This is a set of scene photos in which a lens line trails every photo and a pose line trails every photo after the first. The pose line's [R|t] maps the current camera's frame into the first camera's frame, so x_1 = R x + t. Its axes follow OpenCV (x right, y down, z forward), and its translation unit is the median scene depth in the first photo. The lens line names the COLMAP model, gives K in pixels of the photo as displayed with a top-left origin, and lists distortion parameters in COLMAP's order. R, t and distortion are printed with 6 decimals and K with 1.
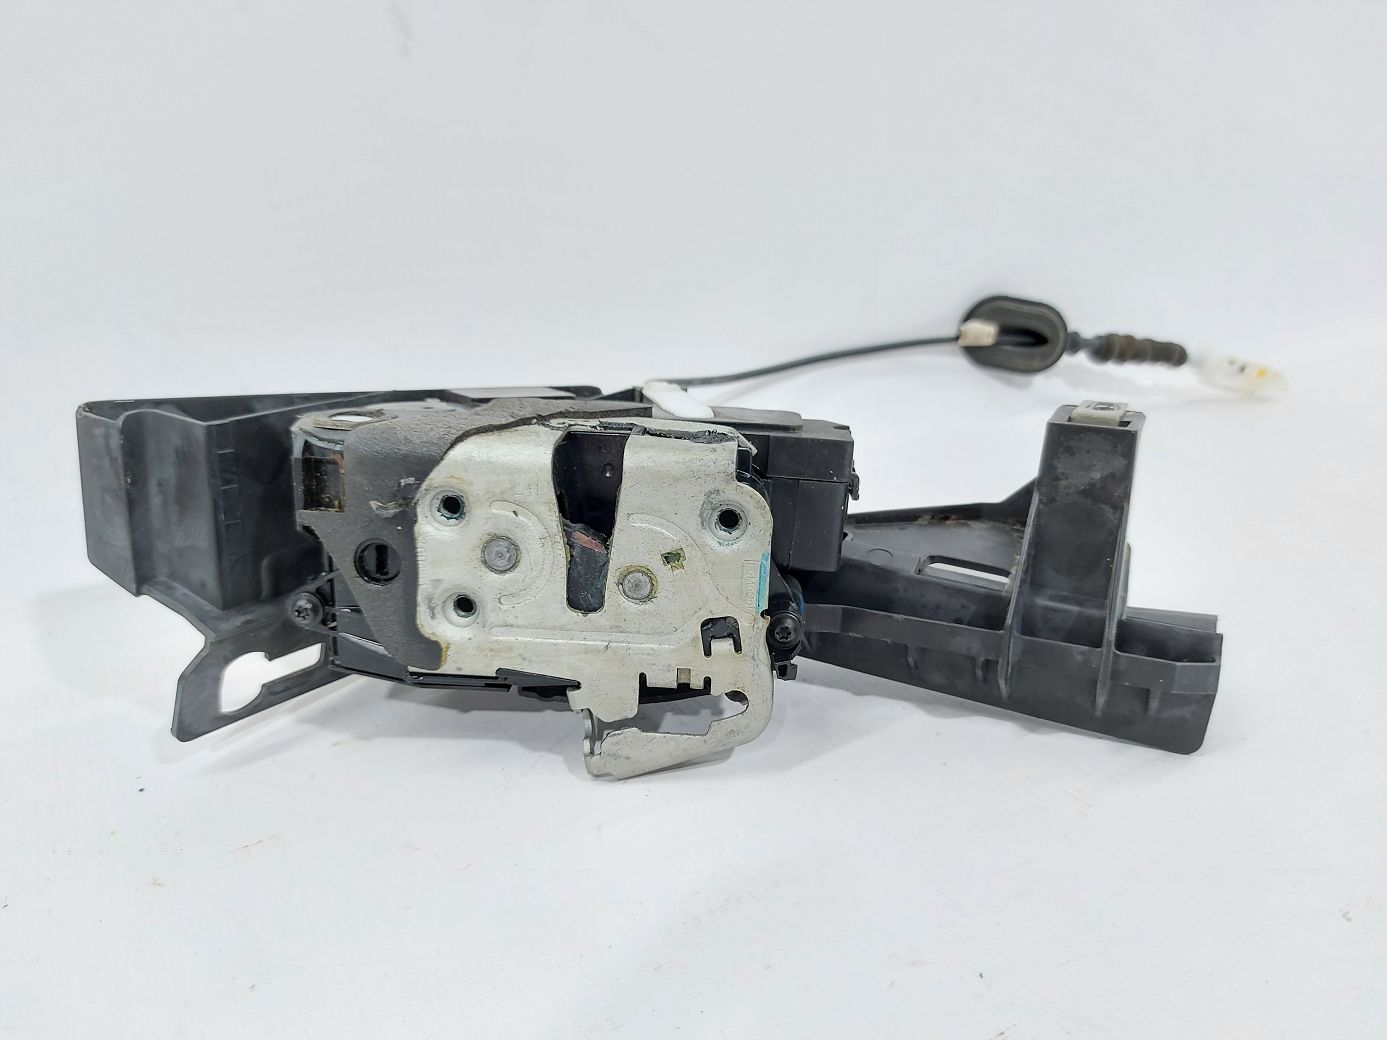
lens RADIAL K [[957.6, 0, 696.0], [0, 957.6, 526.9], [0, 0, 1]] dist [-0.001455, -0.004133]
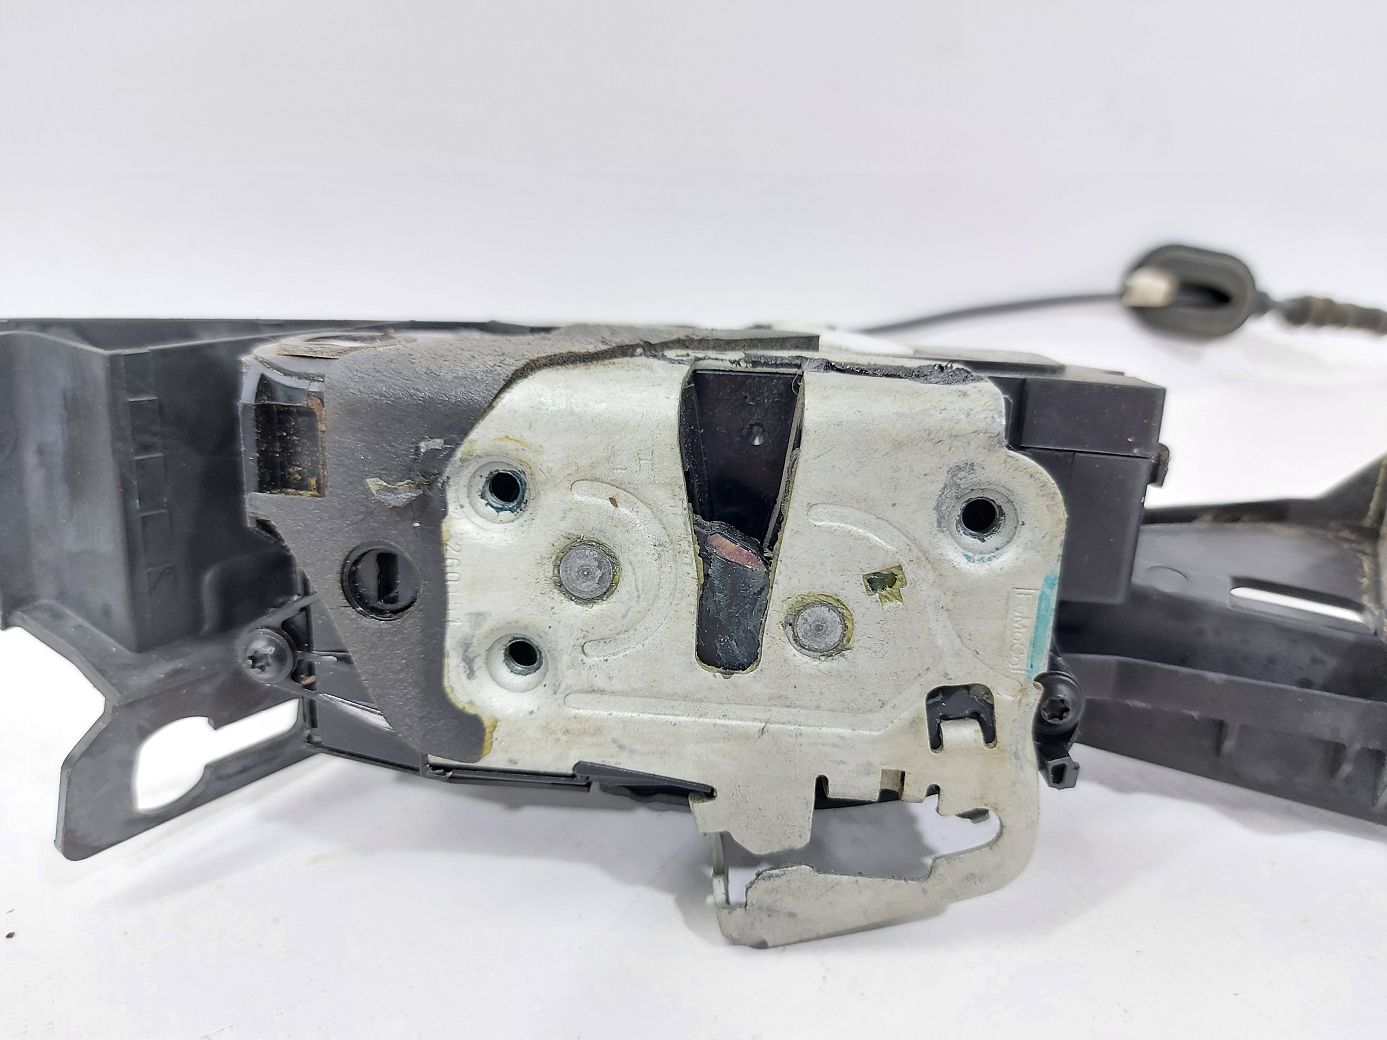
lens RADIAL K [[973.6, 0, 693.5], [0, 973.6, 520.0], [0, 0, 1]] dist [-0.020285, -0.003087]
pose [[0.999531, 0.010619, -0.028740, -0.118109], [-0.010888, 0.999898, -0.009215, 0.001792], [0.028640, 0.009524, 0.999544, 0.393293]]
